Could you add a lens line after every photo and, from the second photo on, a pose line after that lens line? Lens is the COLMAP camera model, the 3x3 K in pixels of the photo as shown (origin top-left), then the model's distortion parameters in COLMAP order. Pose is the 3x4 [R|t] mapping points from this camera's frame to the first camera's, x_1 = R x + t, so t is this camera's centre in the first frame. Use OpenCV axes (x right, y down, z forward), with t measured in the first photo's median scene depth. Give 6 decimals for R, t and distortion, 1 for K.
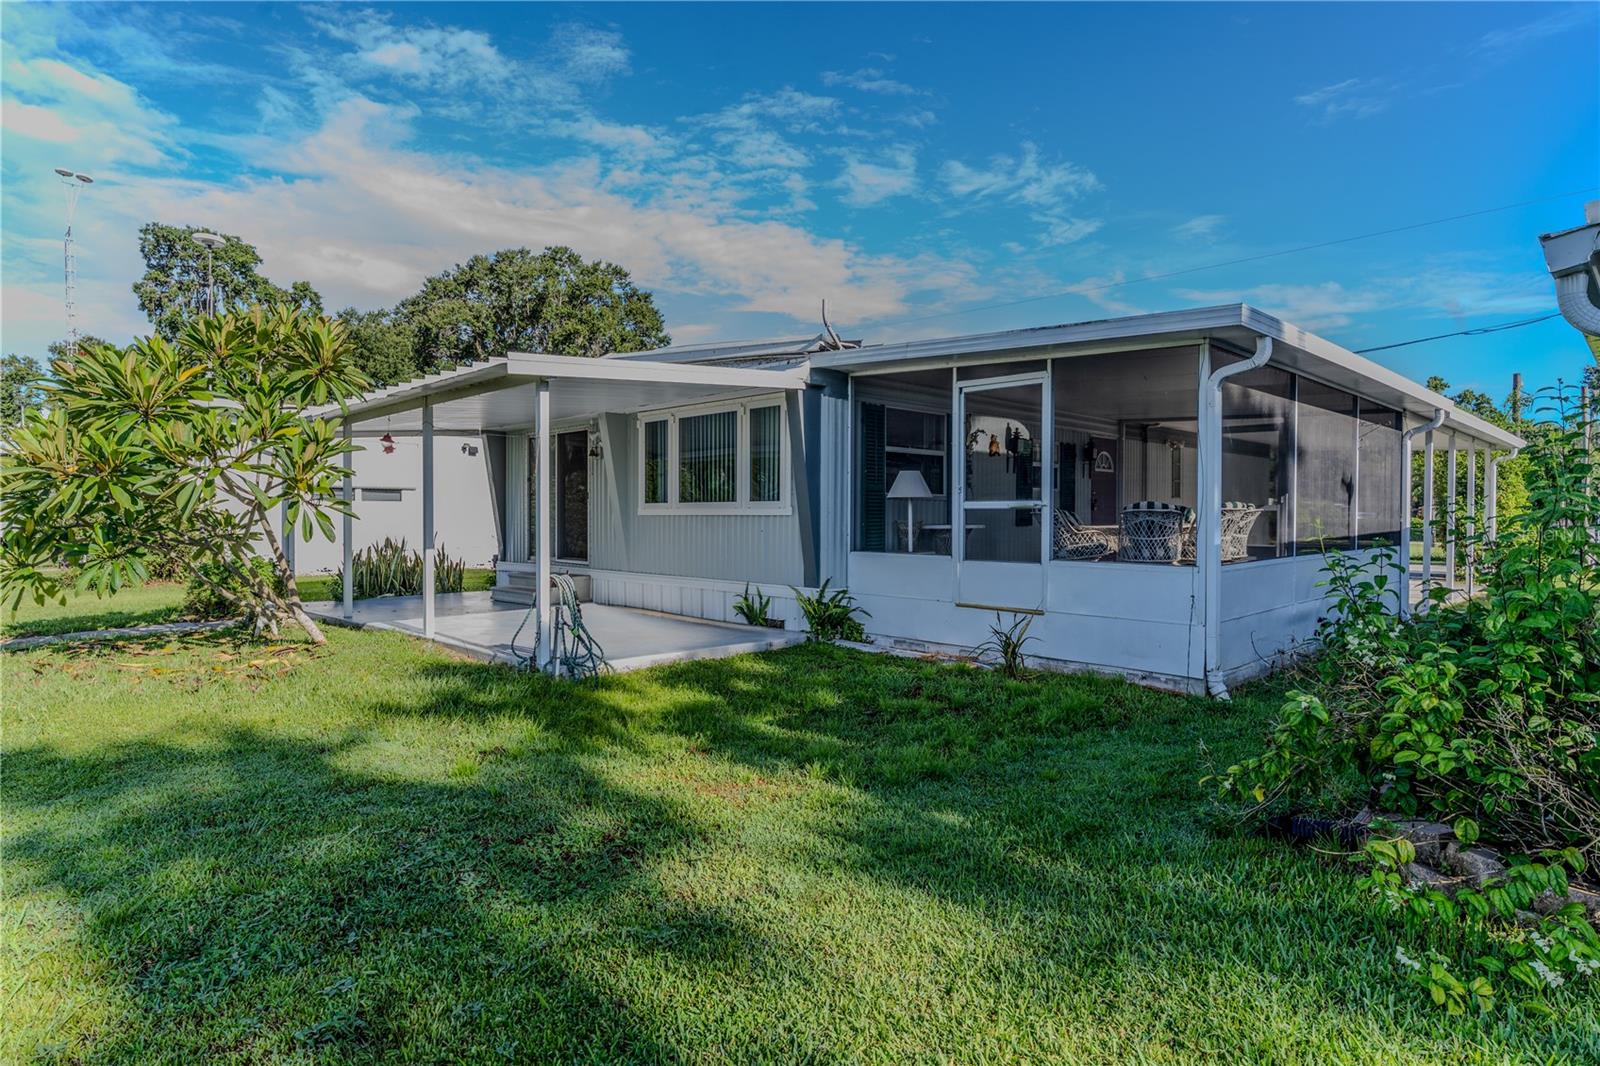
lens RADIAL K [[905.5, 0, 802.1], [0, 905.5, 528.7], [0, 0, 1]] dist [-0.000311, -0.000537]
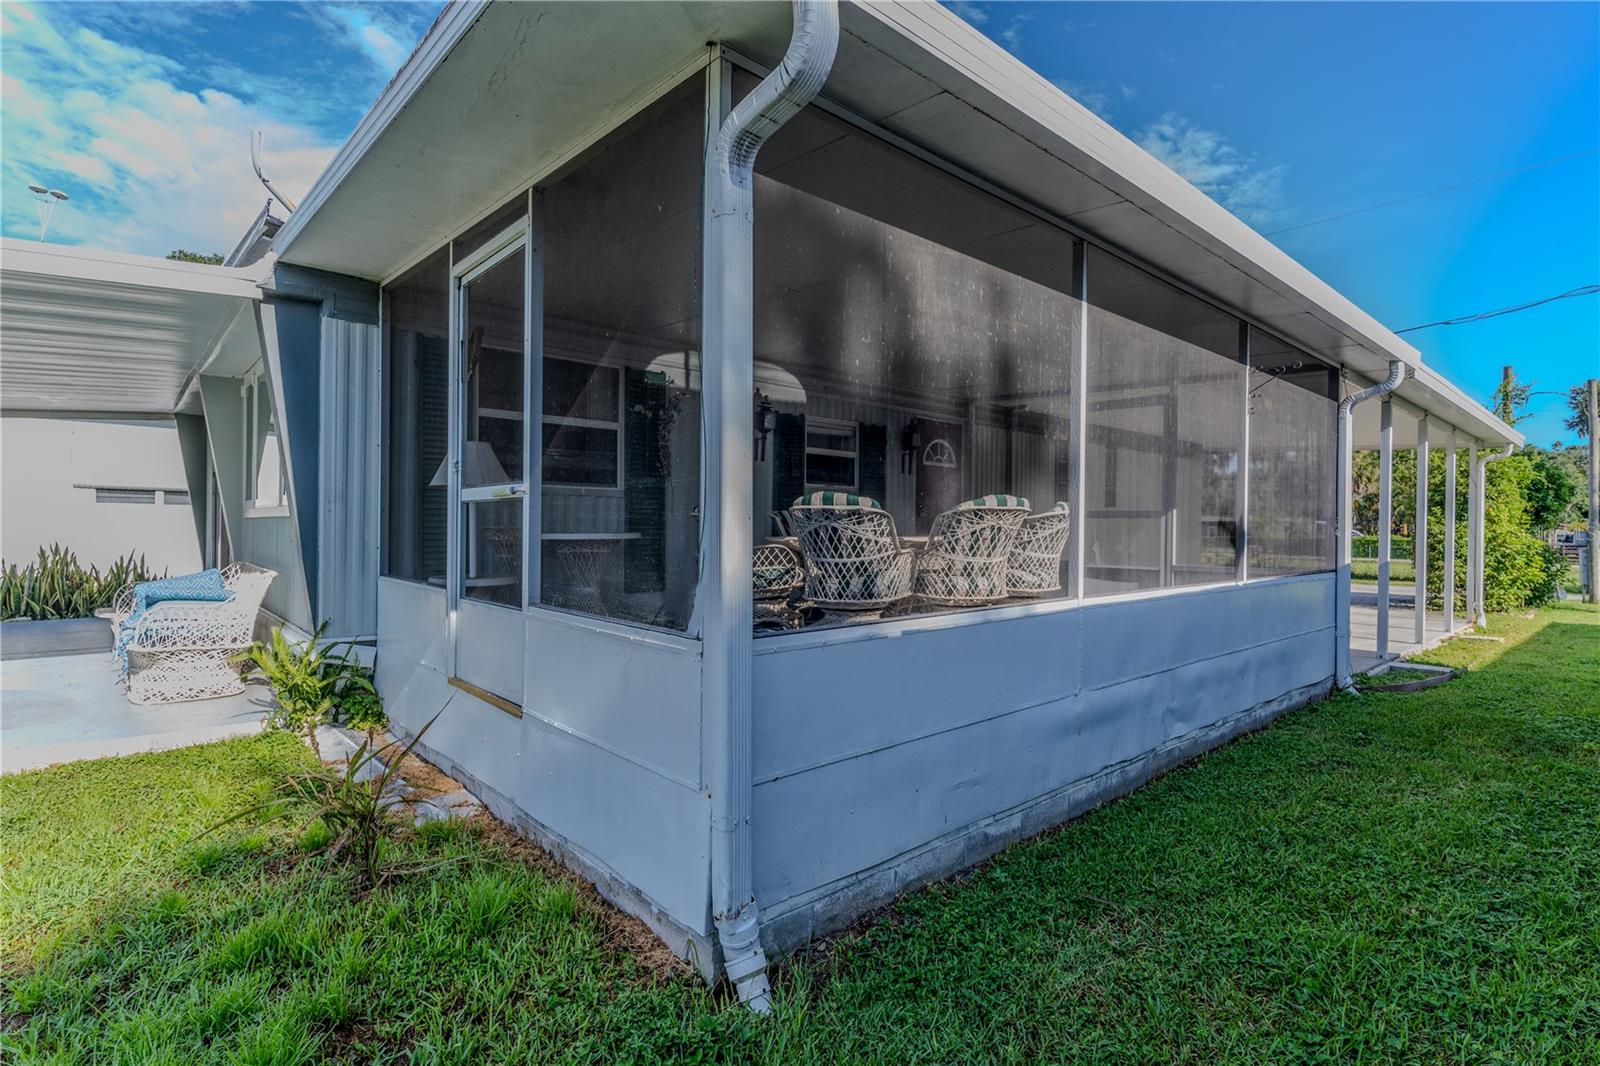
lens RADIAL K [[805.1, 0, 797.9], [0, 805.1, 531.8], [0, 0, 1]] dist [0.004913, -0.002608]
pose [[0.998861, 0.009003, -0.046857, 0.292498], [-0.009610, 0.999872, -0.012755, 0.000248], [0.046736, 0.013191, 0.998820, 0.389292]]
